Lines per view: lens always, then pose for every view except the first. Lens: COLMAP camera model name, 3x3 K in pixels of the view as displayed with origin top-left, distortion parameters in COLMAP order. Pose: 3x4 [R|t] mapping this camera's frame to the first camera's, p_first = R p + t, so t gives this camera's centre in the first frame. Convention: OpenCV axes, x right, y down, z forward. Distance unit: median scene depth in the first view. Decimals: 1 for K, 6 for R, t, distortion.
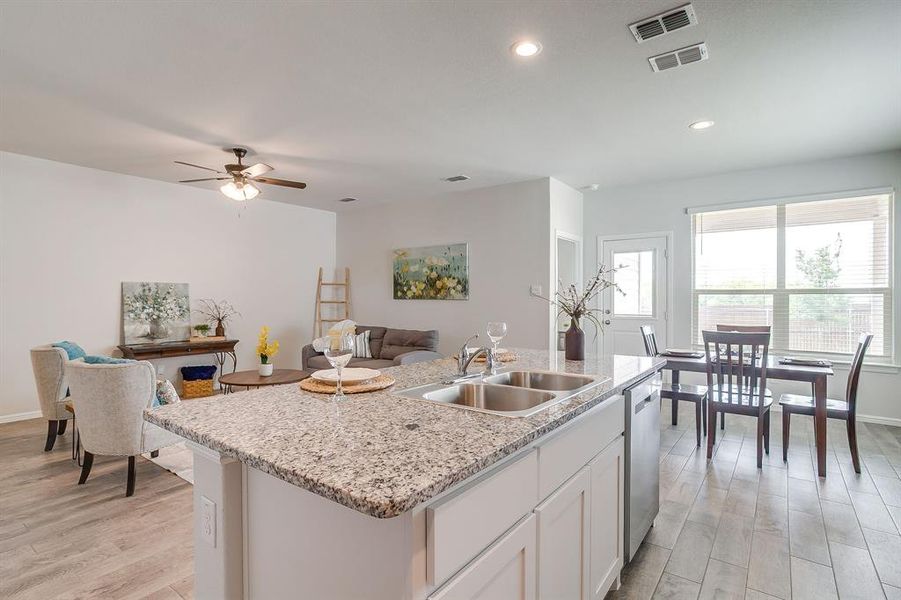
lens RADIAL K [[454.1, 0, 445.7], [0, 454.1, 297.0], [0, 0, 1]] dist [-0.026856, 0.012316]
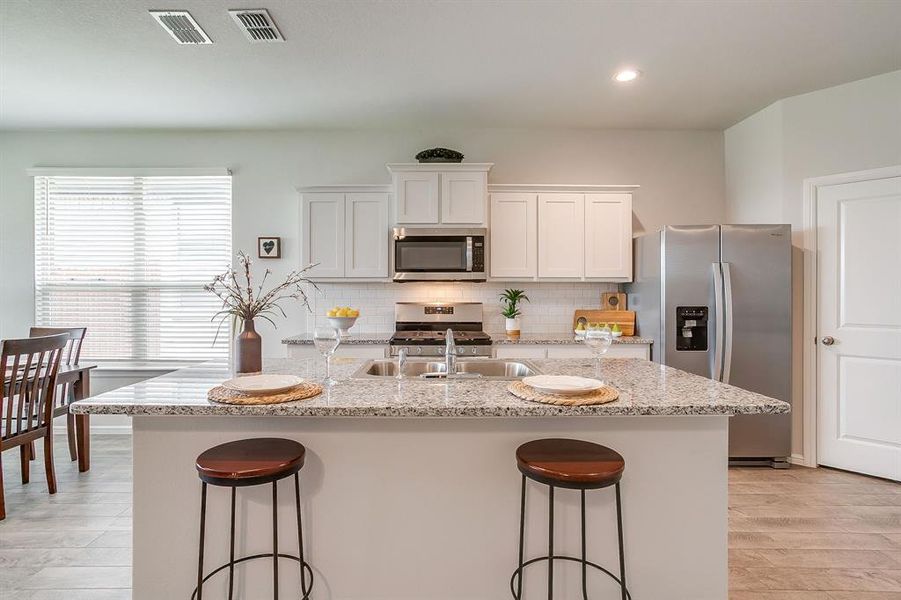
lens RADIAL K [[454.1, 0, 425.3], [0, 454.1, 294.5], [0, 0, 1]] dist [-0.026856, 0.012316]
pose [[-0.597907, -0.001785, 0.801564, -0.209480], [-0.001866, 0.999998, 0.000836, 0.001101], [-0.801563, -0.000996, -0.597909, 0.503189]]
